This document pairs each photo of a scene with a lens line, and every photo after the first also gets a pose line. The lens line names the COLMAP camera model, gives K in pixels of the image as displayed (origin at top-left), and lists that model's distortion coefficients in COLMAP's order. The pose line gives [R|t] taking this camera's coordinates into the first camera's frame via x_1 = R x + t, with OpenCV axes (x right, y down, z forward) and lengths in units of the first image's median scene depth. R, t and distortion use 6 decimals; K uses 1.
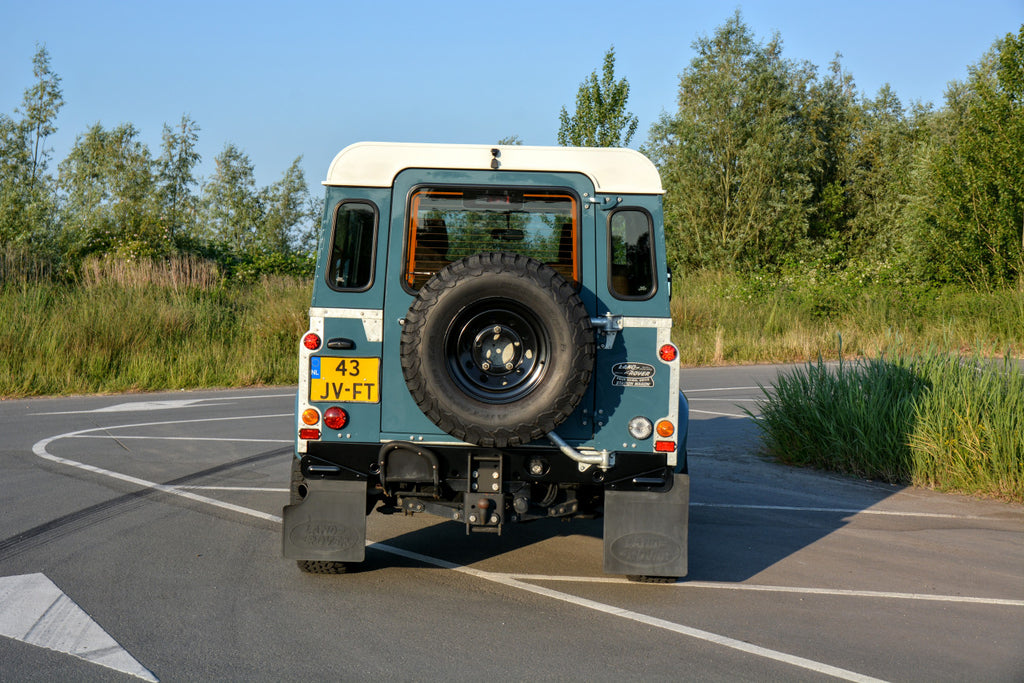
lens RADIAL K [[1366.1, 0, 496.7], [0, 1366.1, 358.4], [0, 0, 1]] dist [0.114013, 0.000000]
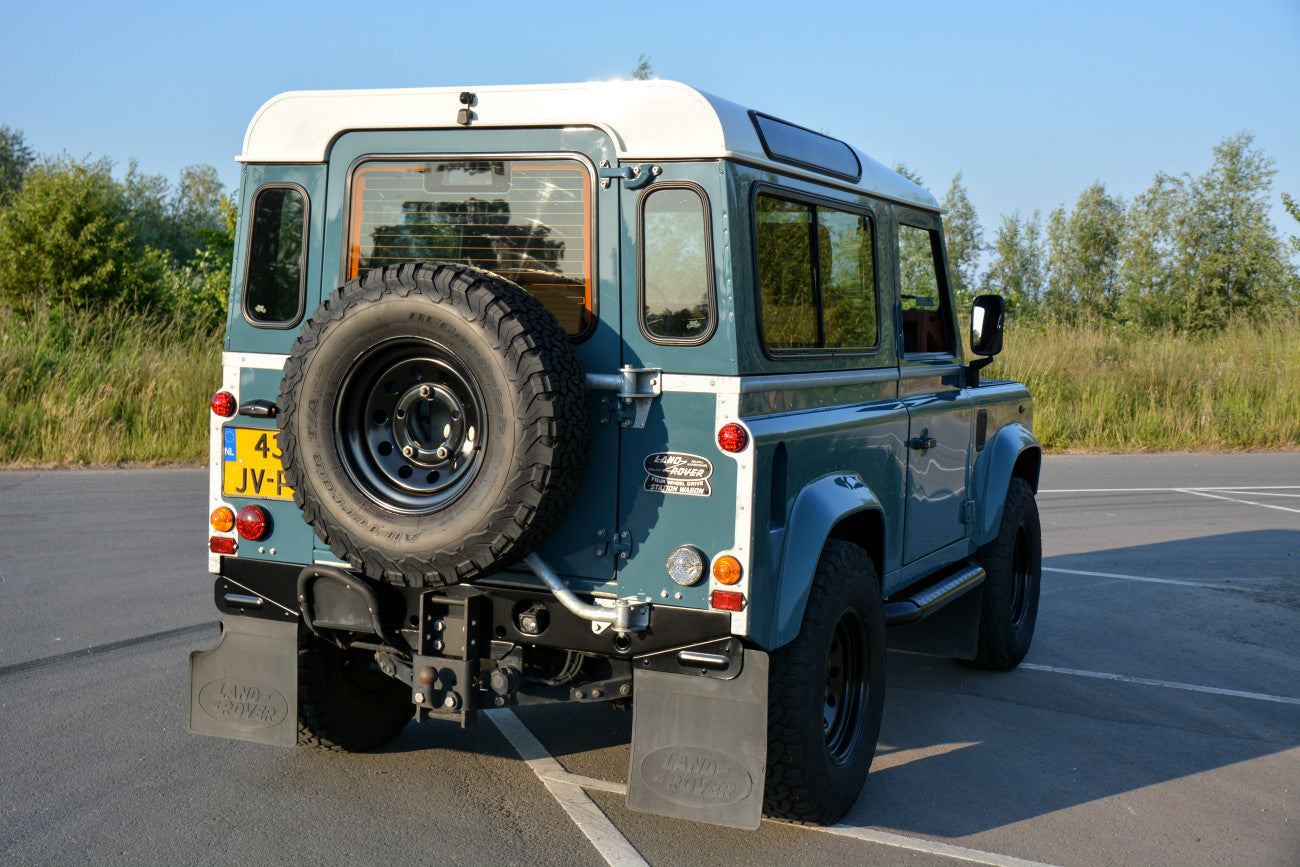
lens RADIAL K [[1611.4, 0, 629.6], [0, 1611.4, 440.1], [0, 0, 1]] dist [0.090427, 0.000000]
pose [[0.923521, 0.029403, -0.382418, 0.213074], [-0.024702, 0.999547, 0.017199, -0.008385], [0.382751, -0.006437, 0.923829, 0.226214]]
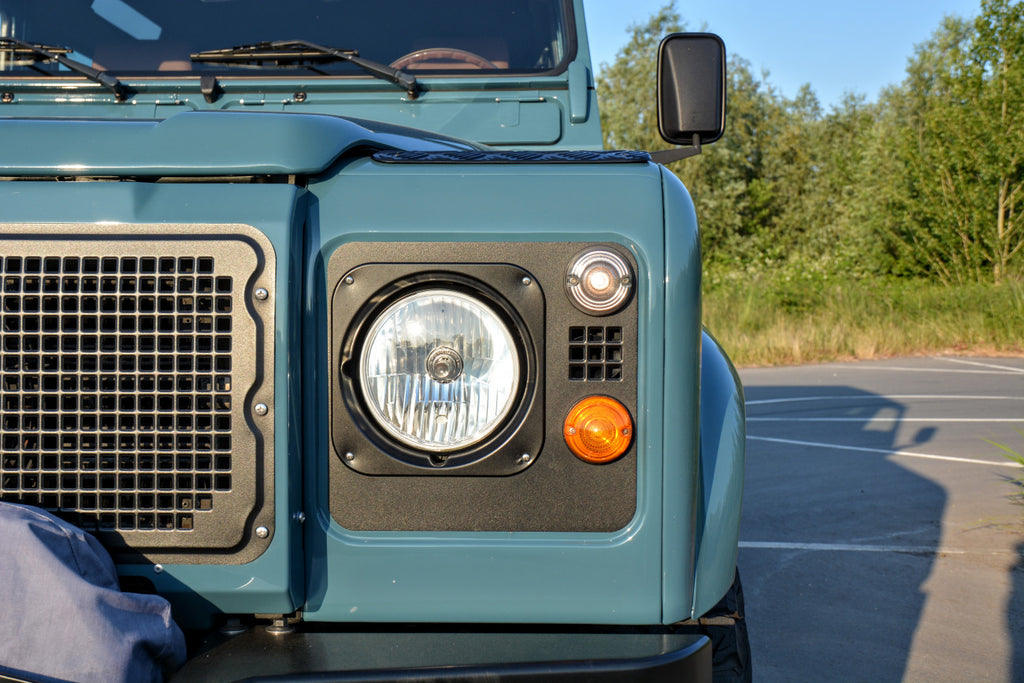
lens RADIAL K [[1269.3, 0, 467.2], [0, 1269.3, 348.6], [0, 0, 1]] dist [0.090427, 0.000000]
pose [[0.998468, -0.011700, 0.054081, -0.052464], [0.012453, 0.999830, -0.013622, 0.003279], [-0.053912, 0.014275, 0.998444, 0.695171]]
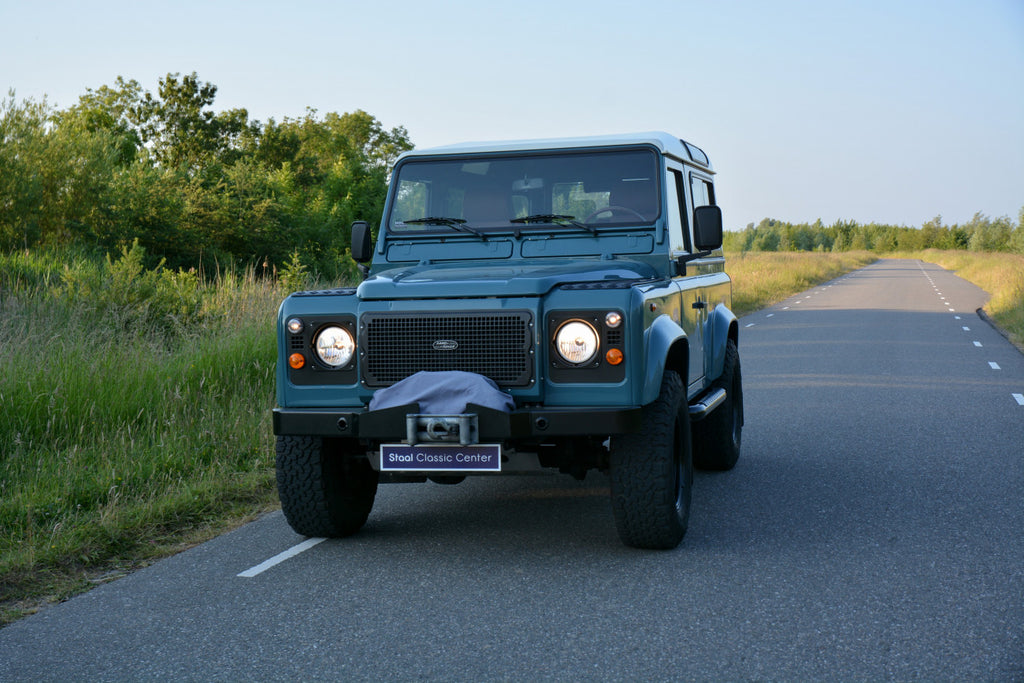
lens RADIAL K [[1419.7, 0, 509.4], [0, 1419.7, 332.6], [0, 0, 1]] dist [0.133944, 0.000000]
pose [[0.988803, -0.029405, -0.146301, 0.018307], [0.028045, 0.999542, -0.011356, 0.005825], [0.146567, 0.007125, 0.989175, 0.185340]]
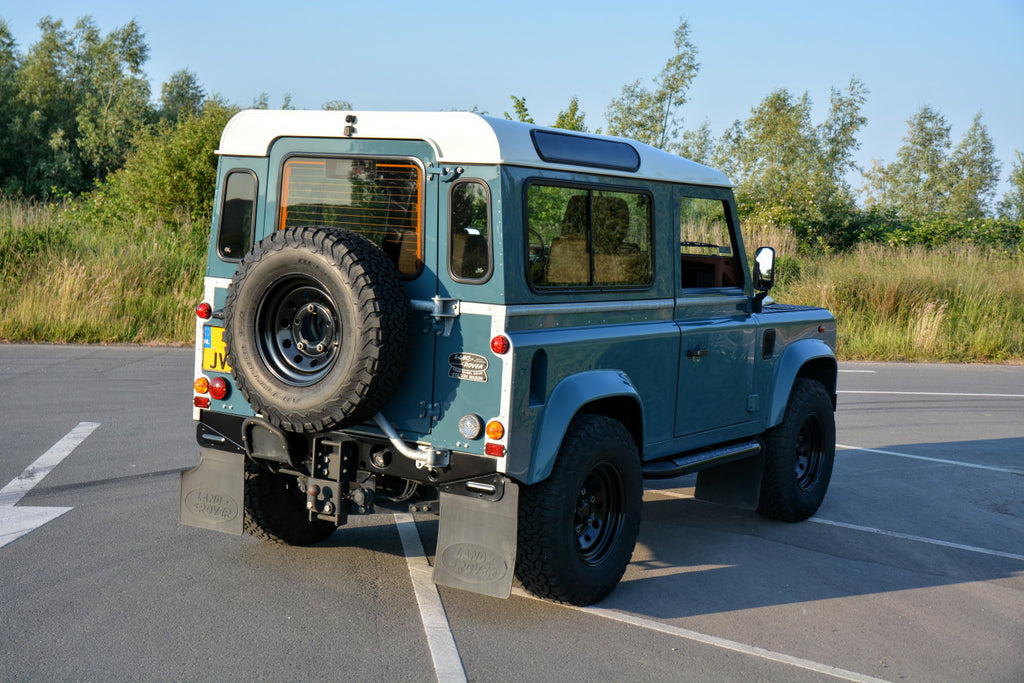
lens RADIAL K [[1366.1, 0, 503.4], [0, 1366.1, 342.3], [0, 0, 1]] dist [0.114013, 0.000000]
pose [[0.860470, 0.063894, -0.505479, 0.355399], [-0.056756, 0.997951, 0.029530, -0.019712], [0.506331, 0.003279, 0.862333, 0.151260]]
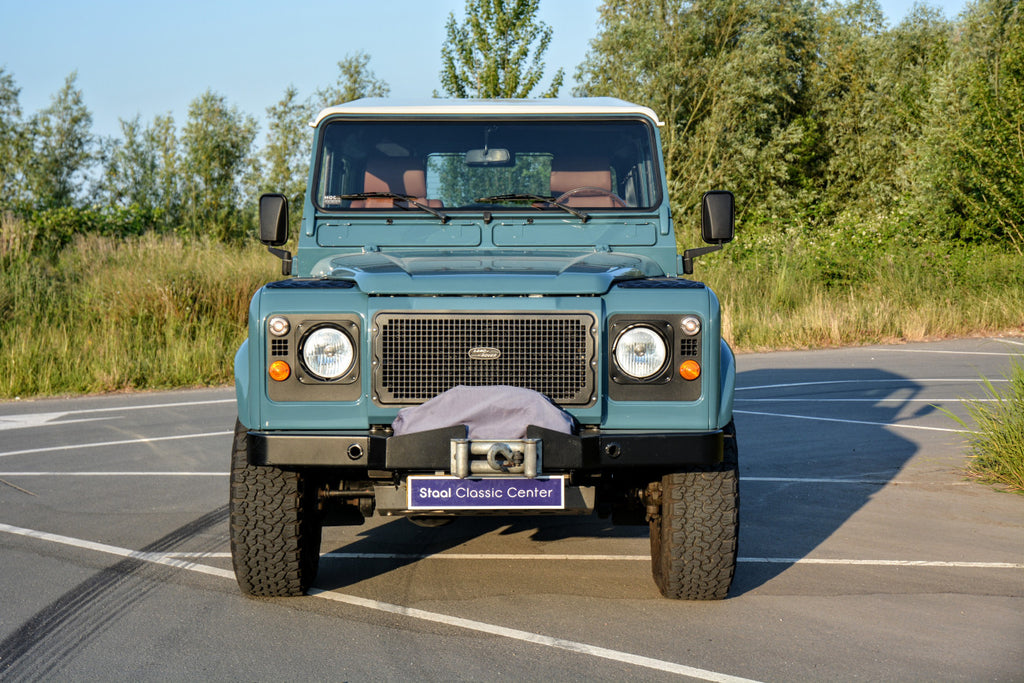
lens RADIAL K [[1766.6, 0, 509.2], [0, 1766.6, 336.6], [0, 0, 1]] dist [0.289146, 0.000000]
pose [[0.993782, -0.013007, 0.110580, -0.173555], [0.013756, 0.999887, -0.006008, 0.001041], [-0.110489, 0.007492, 0.993849, 0.172018]]
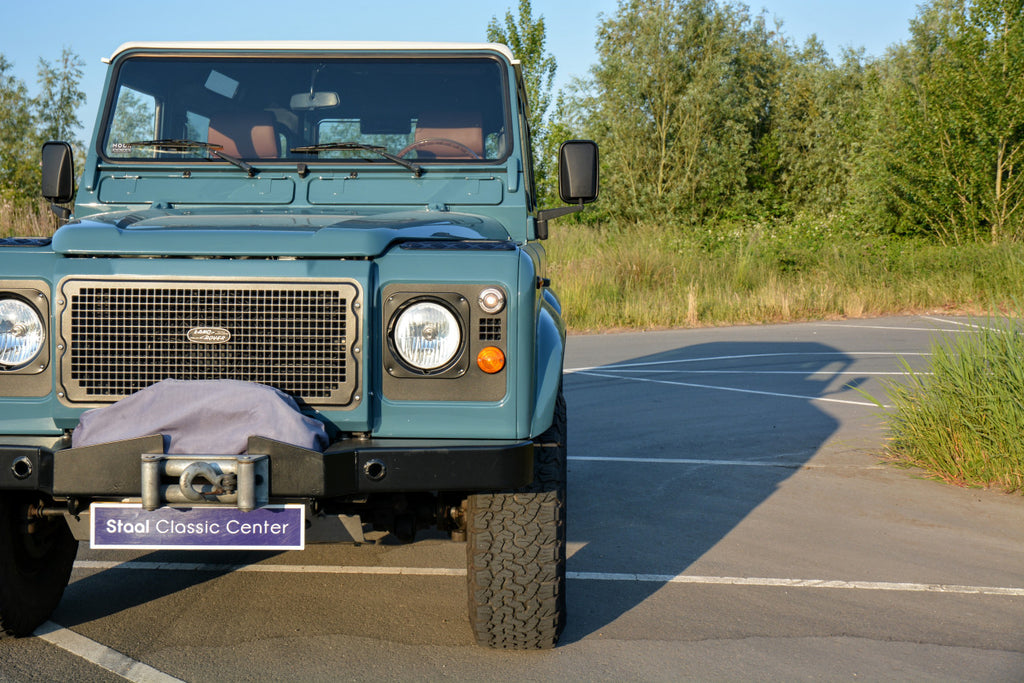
lens RADIAL K [[1366.1, 0, 496.9], [0, 1366.1, 326.4], [0, 0, 1]] dist [0.114013, 0.000000]
pose [[0.997695, -0.006408, 0.067549, -0.054333], [0.006101, 0.999970, 0.004742, -0.000597], [-0.067578, -0.004319, 0.997705, 0.449555]]
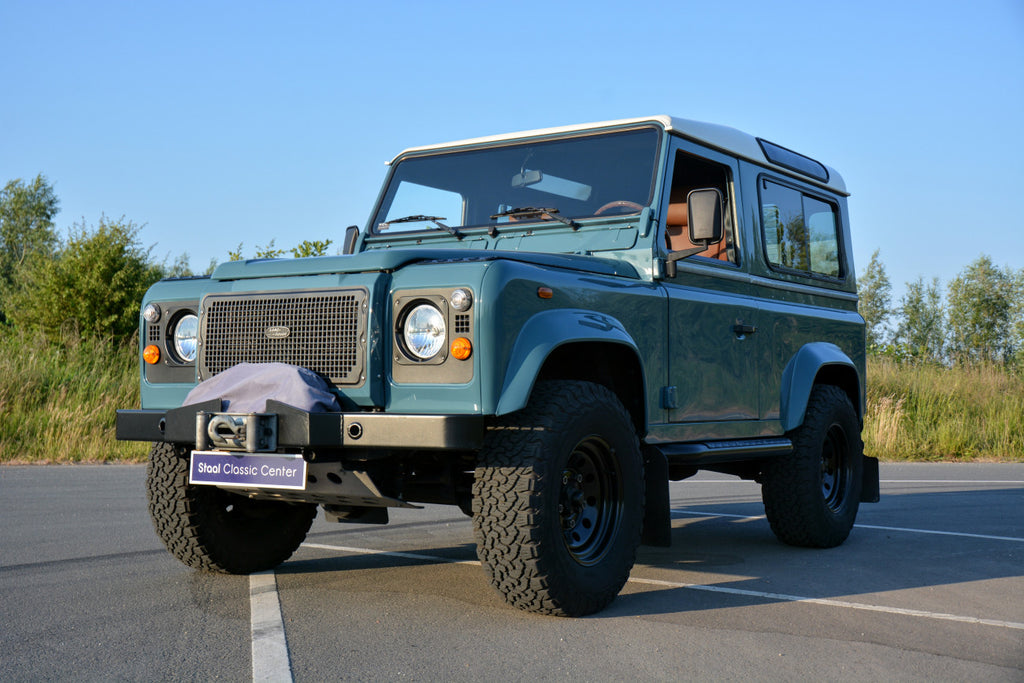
lens RADIAL K [[1269.3, 0, 494.8], [0, 1269.3, 349.0], [0, 0, 1]] dist [0.090427, 0.000000]
pose [[0.887057, -0.017317, -0.461335, 0.184523], [-0.025782, 0.995878, -0.086957, 0.049028], [0.460939, 0.089030, 0.882955, 0.454299]]
